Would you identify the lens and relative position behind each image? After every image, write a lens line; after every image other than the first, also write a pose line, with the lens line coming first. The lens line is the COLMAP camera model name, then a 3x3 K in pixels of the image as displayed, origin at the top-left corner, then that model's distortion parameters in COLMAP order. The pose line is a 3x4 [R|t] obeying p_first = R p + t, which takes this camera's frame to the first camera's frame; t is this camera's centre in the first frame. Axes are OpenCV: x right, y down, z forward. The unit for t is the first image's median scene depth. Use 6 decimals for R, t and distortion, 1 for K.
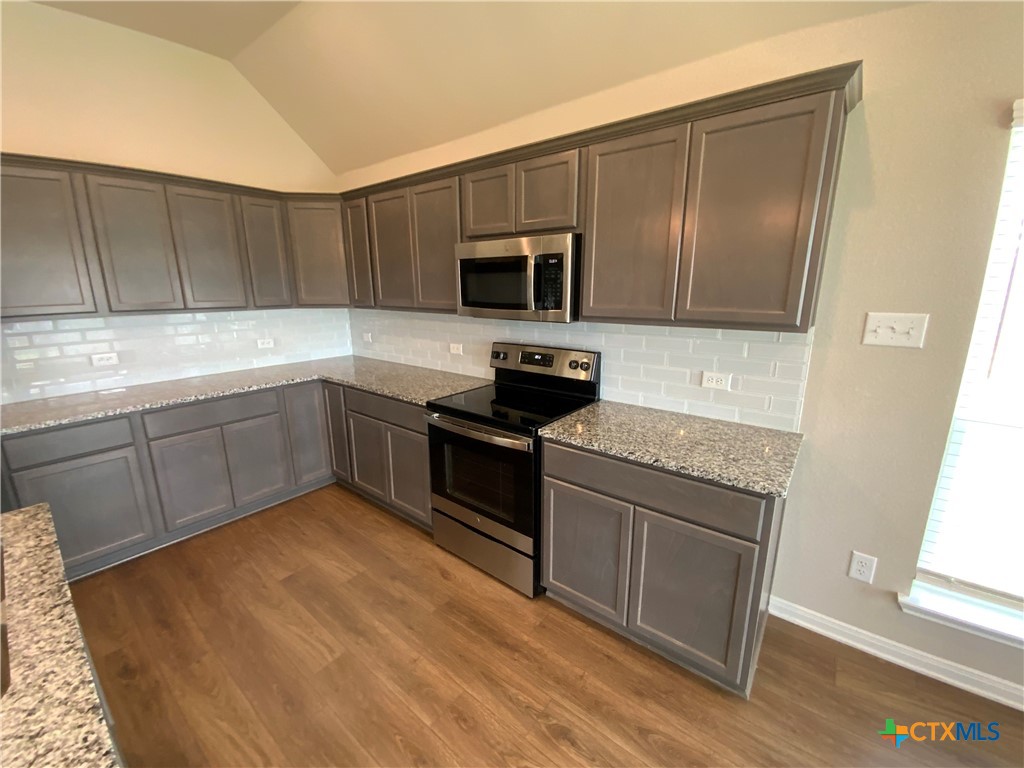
lens RADIAL K [[420.4, 0, 515.7], [0, 420.4, 380.0], [0, 0, 1]] dist [0.002717, -0.009285]
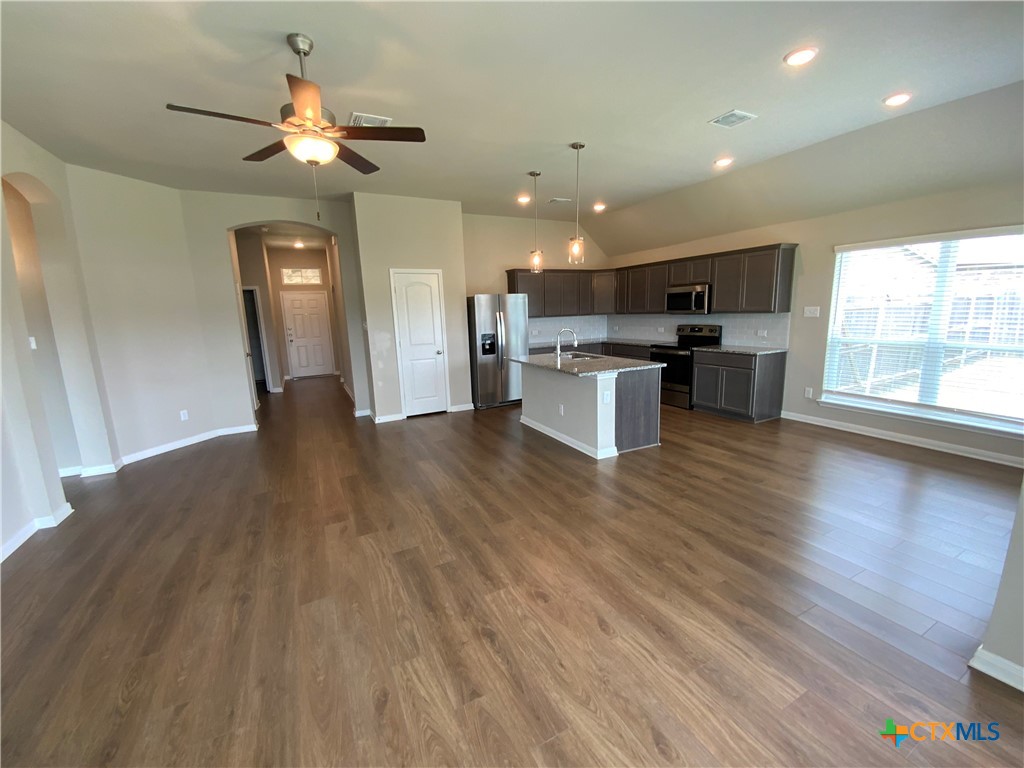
lens RADIAL K [[420.4, 0, 511.7], [0, 420.4, 385.2], [0, 0, 1]] dist [0.002717, -0.009285]
pose [[0.911242, 0.048075, -0.409055, 0.108738], [-0.062118, 0.997846, -0.021103, 0.490594], [0.407160, 0.044639, 0.912265, -2.151044]]
